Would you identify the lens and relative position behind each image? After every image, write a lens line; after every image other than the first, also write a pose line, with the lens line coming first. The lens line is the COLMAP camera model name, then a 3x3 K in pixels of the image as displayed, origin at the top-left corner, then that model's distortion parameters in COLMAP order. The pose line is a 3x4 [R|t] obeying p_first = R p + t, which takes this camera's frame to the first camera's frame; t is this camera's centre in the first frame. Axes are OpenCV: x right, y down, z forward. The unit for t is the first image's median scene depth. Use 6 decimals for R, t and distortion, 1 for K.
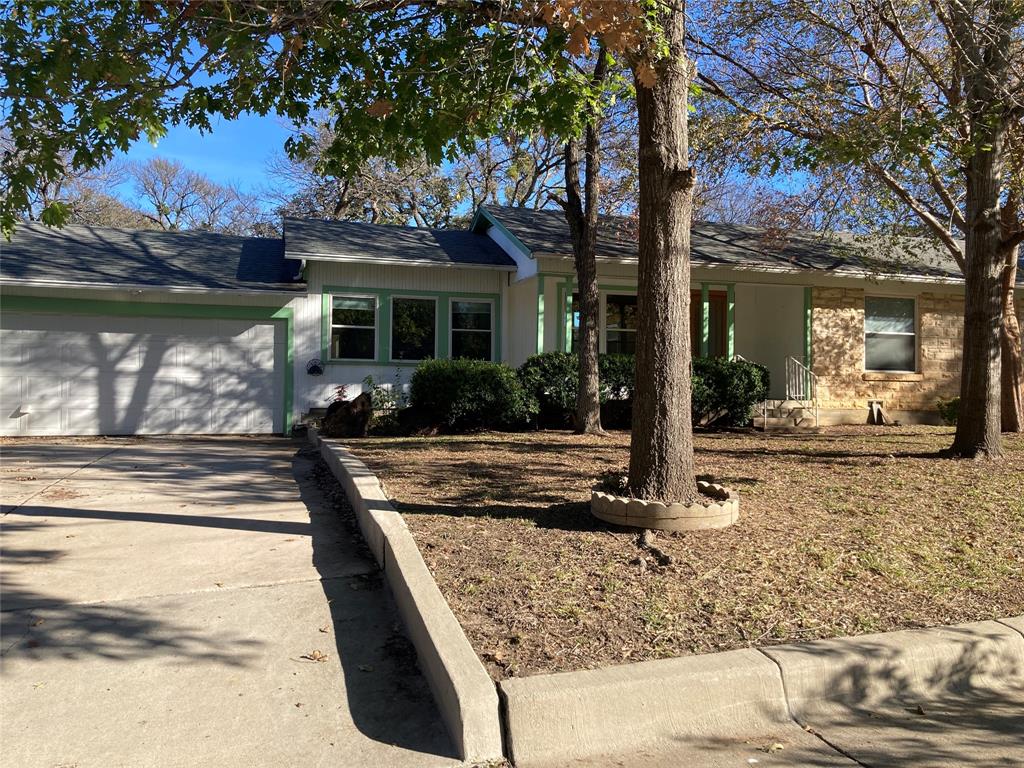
lens RADIAL K [[830.7, 0, 512.0], [0, 830.7, 384.0], [0, 0, 1]] dist [0.056632, -0.132450]
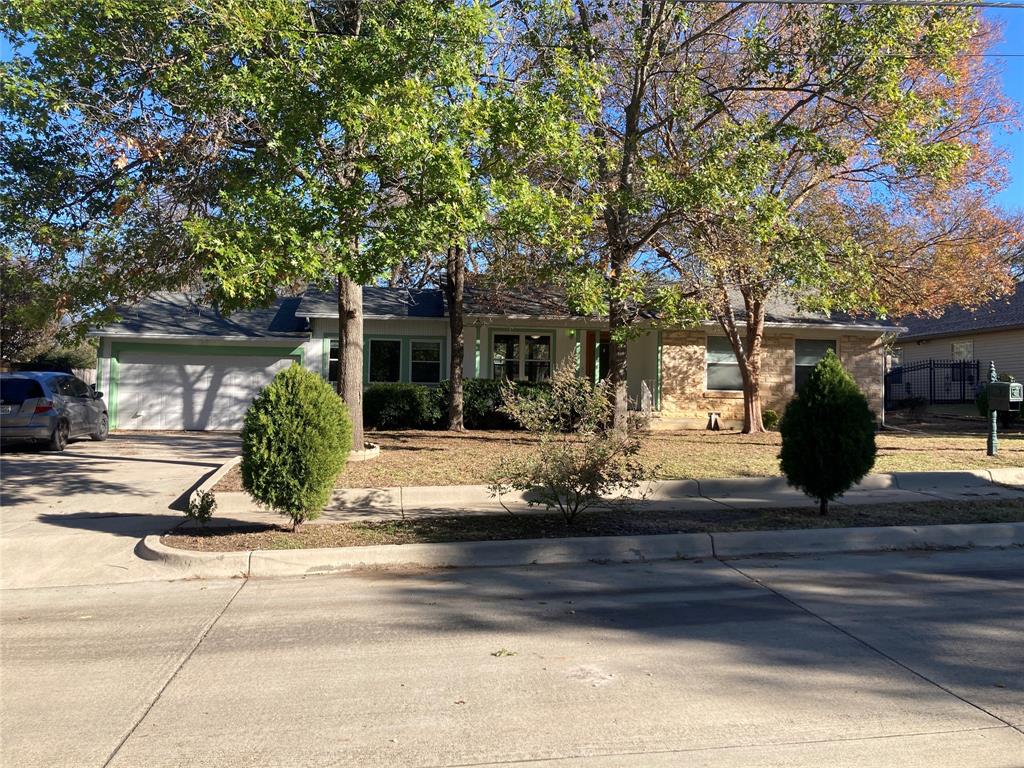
lens RADIAL K [[830.7, 0, 512.0], [0, 830.7, 384.0], [0, 0, 1]] dist [0.056632, -0.132450]
pose [[0.985280, 0.002889, -0.170926, 0.375261], [-0.005344, 0.999889, -0.013902, -0.006331], [0.170867, 0.014611, 0.985186, -0.438456]]
